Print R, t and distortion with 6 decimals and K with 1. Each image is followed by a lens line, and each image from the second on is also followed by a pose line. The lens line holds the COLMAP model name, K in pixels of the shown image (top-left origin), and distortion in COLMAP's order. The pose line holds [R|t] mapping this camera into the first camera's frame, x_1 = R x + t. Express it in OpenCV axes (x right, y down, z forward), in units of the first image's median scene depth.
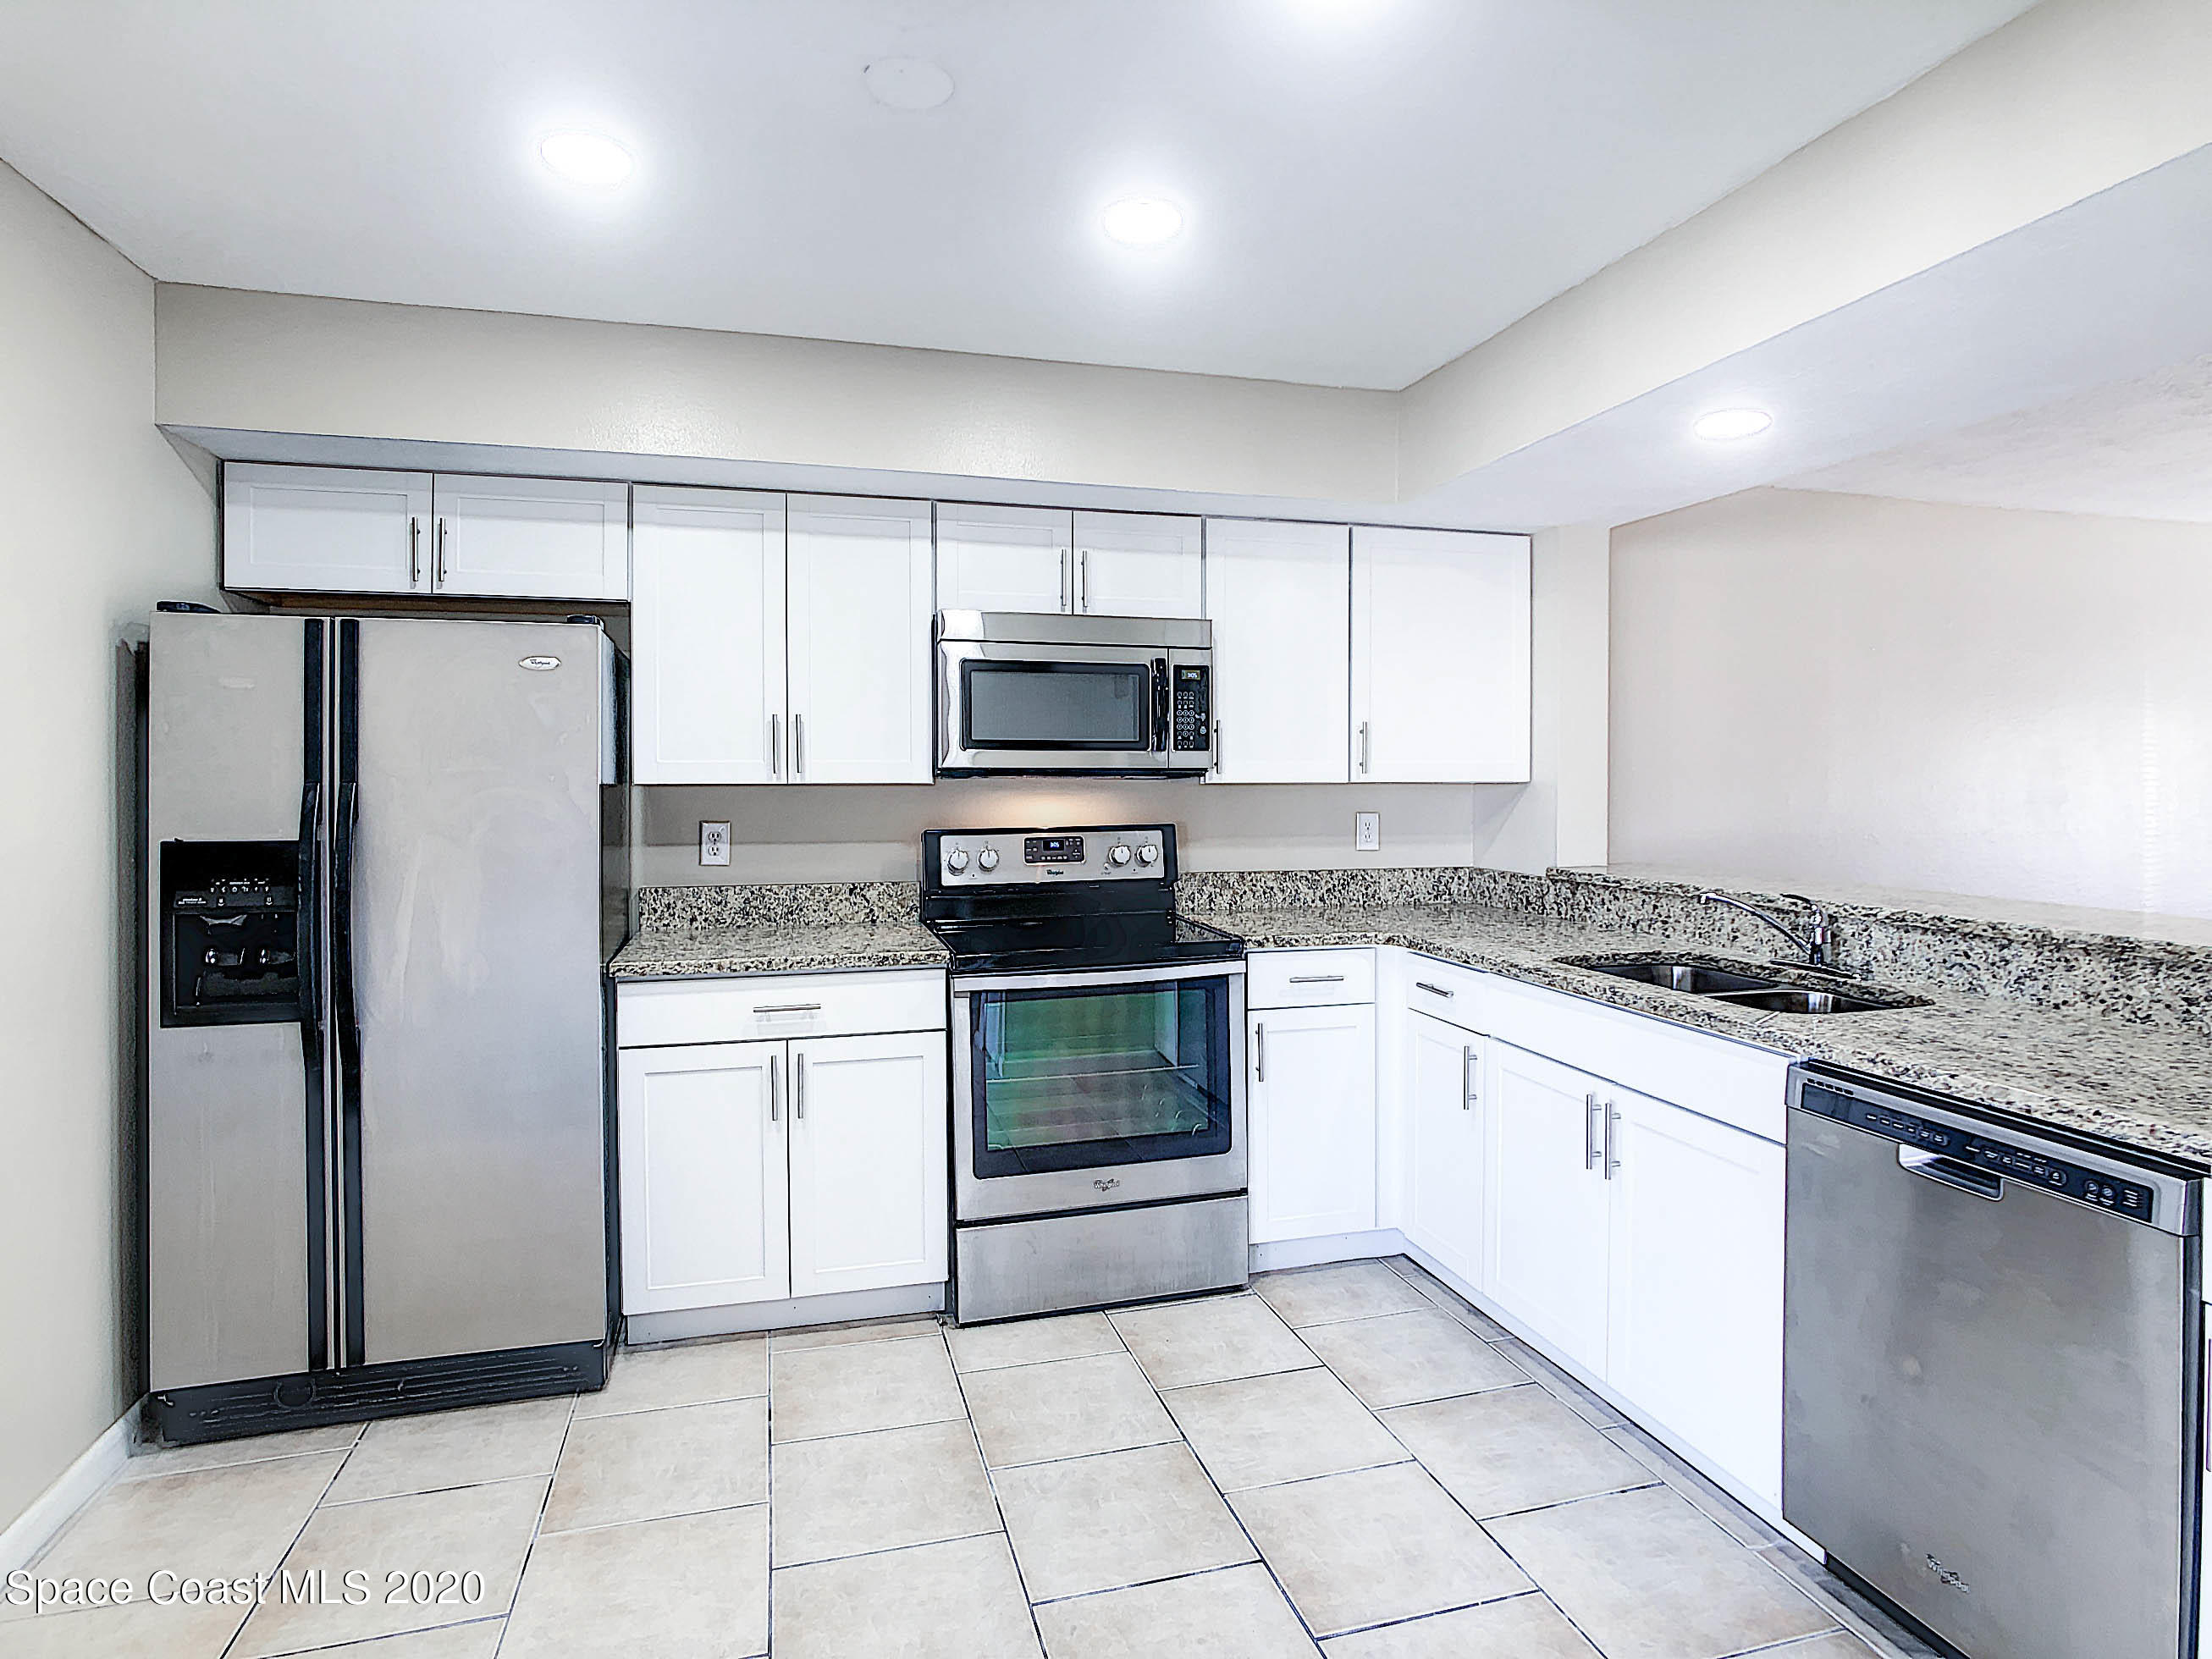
lens RADIAL K [[1234.0, 0, 1126.9], [0, 1234.0, 766.9], [0, 0, 1]] dist [-0.038267, 0.018368]
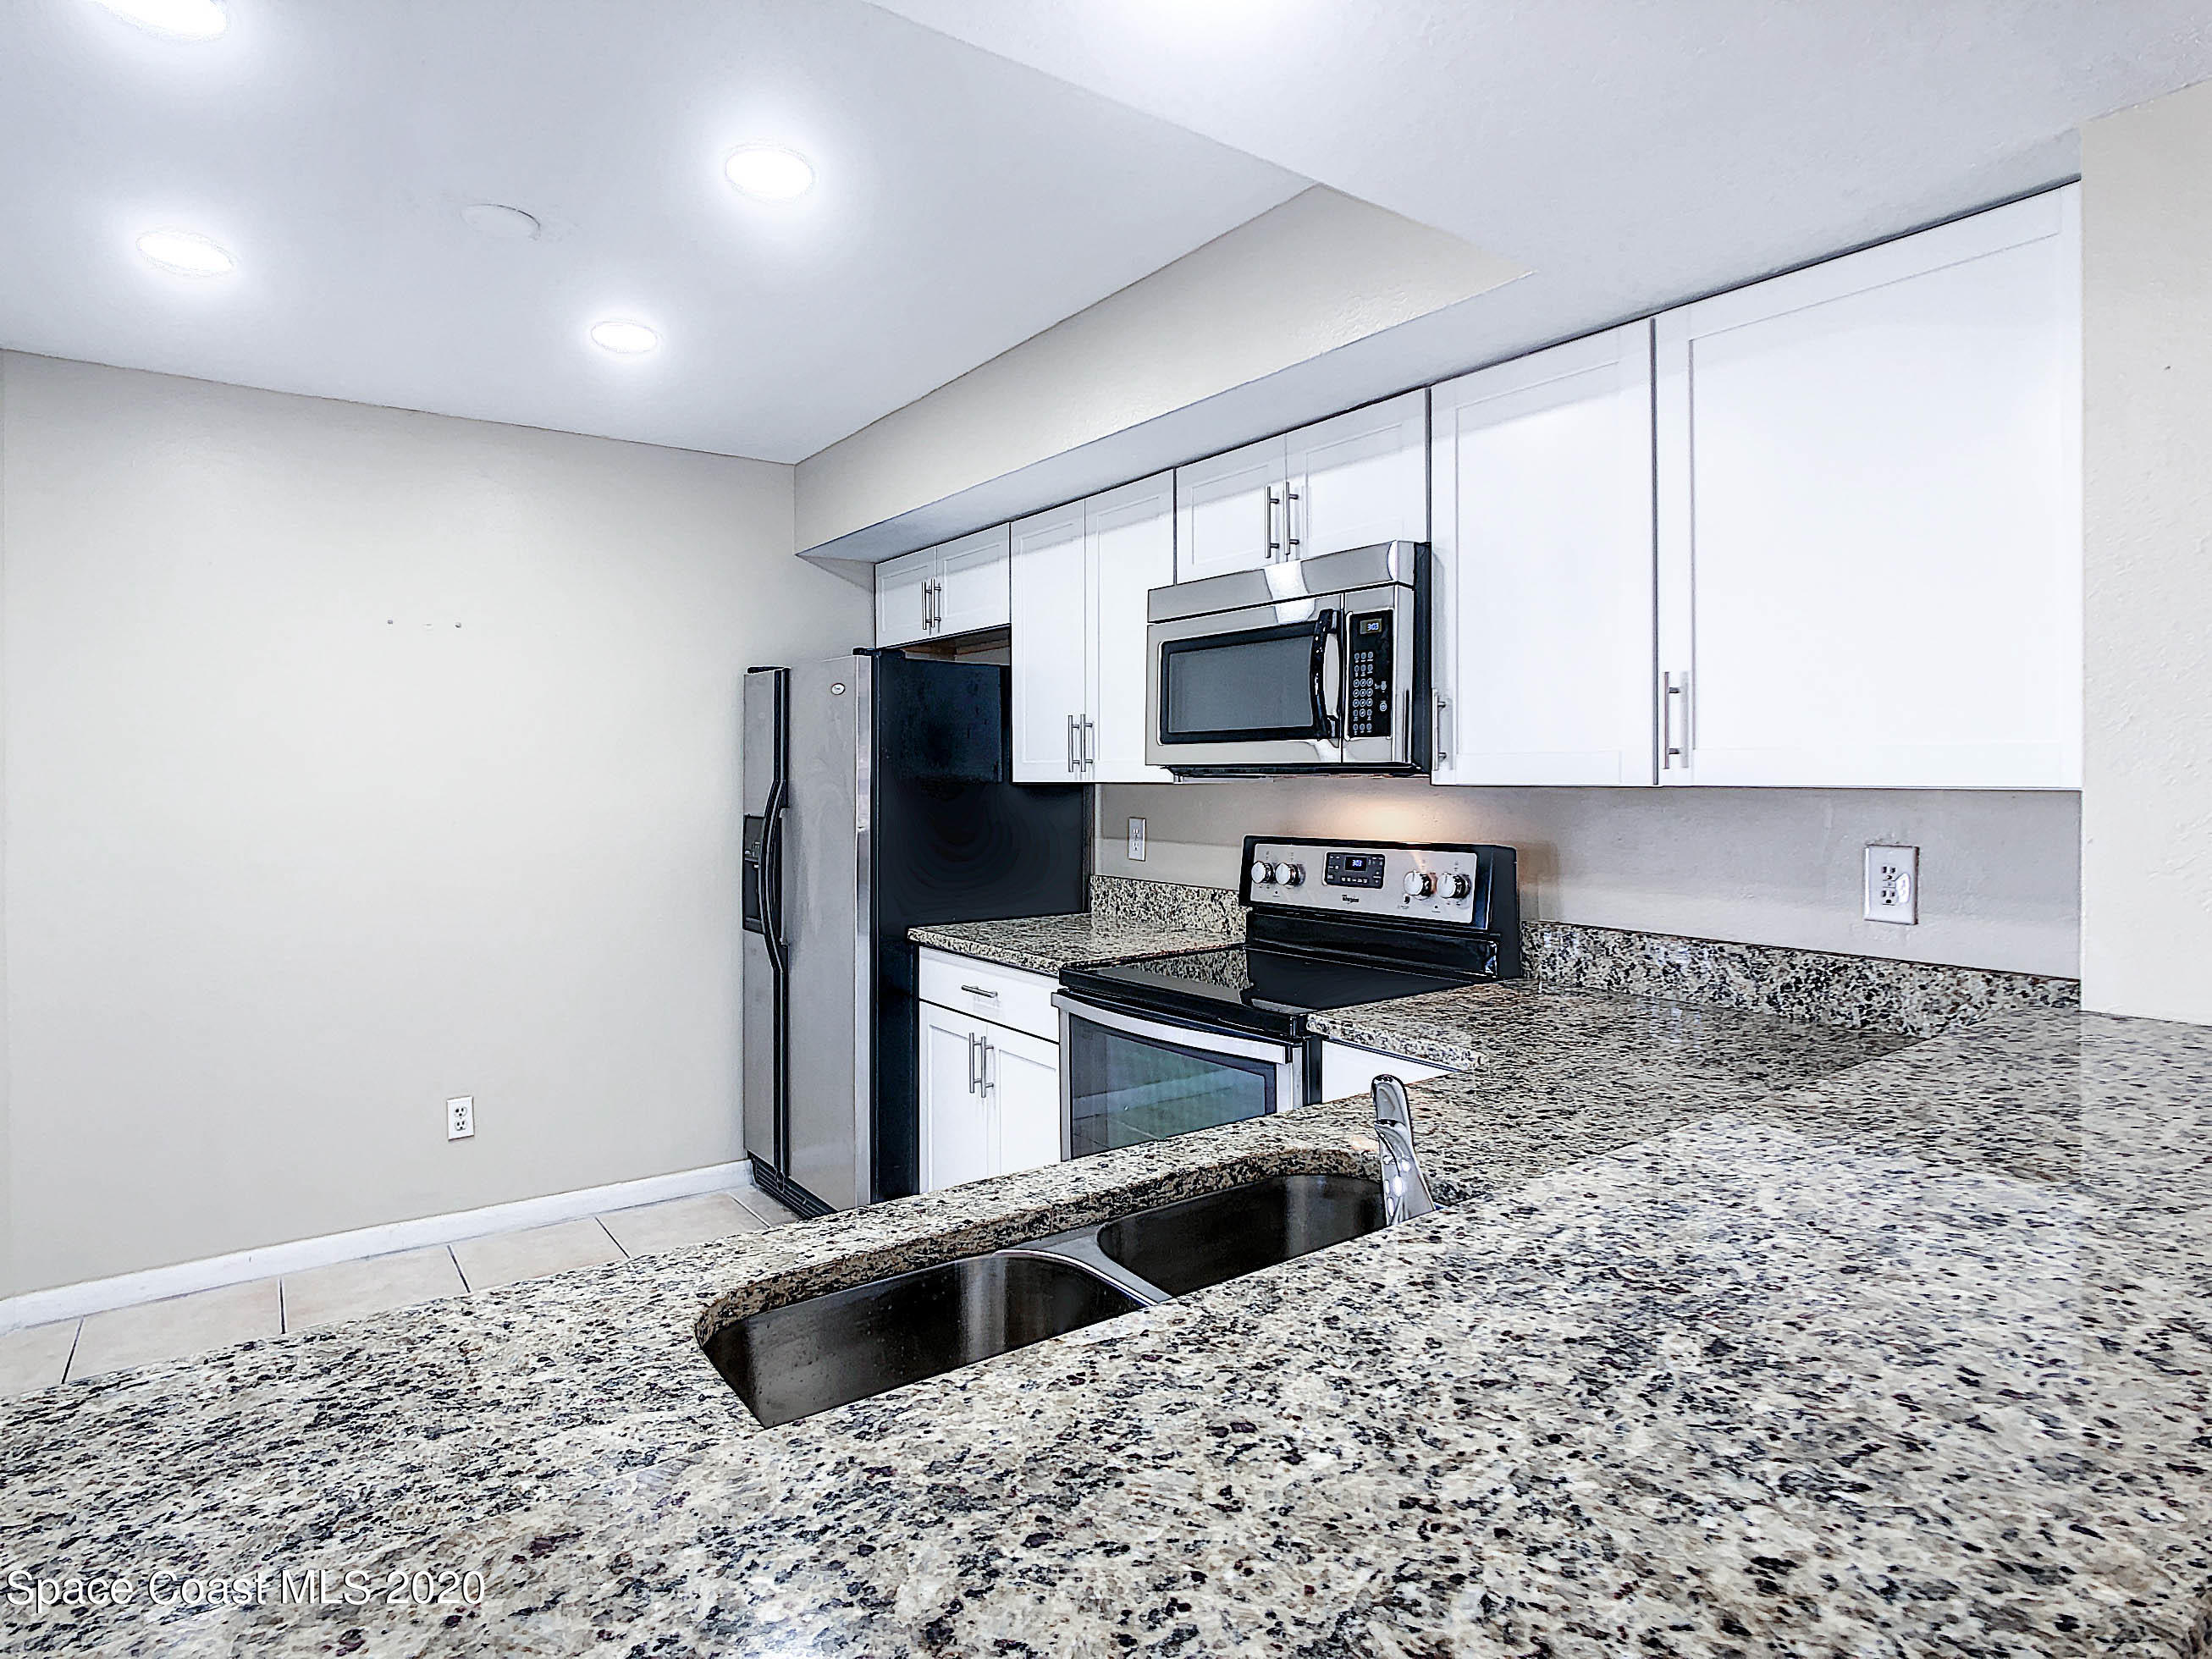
lens RADIAL K [[1234.0, 0, 1126.9], [0, 1234.0, 766.9], [0, 0, 1]] dist [-0.038267, 0.018368]
pose [[0.355750, -0.005270, -0.934566, 0.607802], [0.008960, 0.999957, -0.002228, 0.003647], [0.934538, -0.007581, 0.355782, 0.594531]]
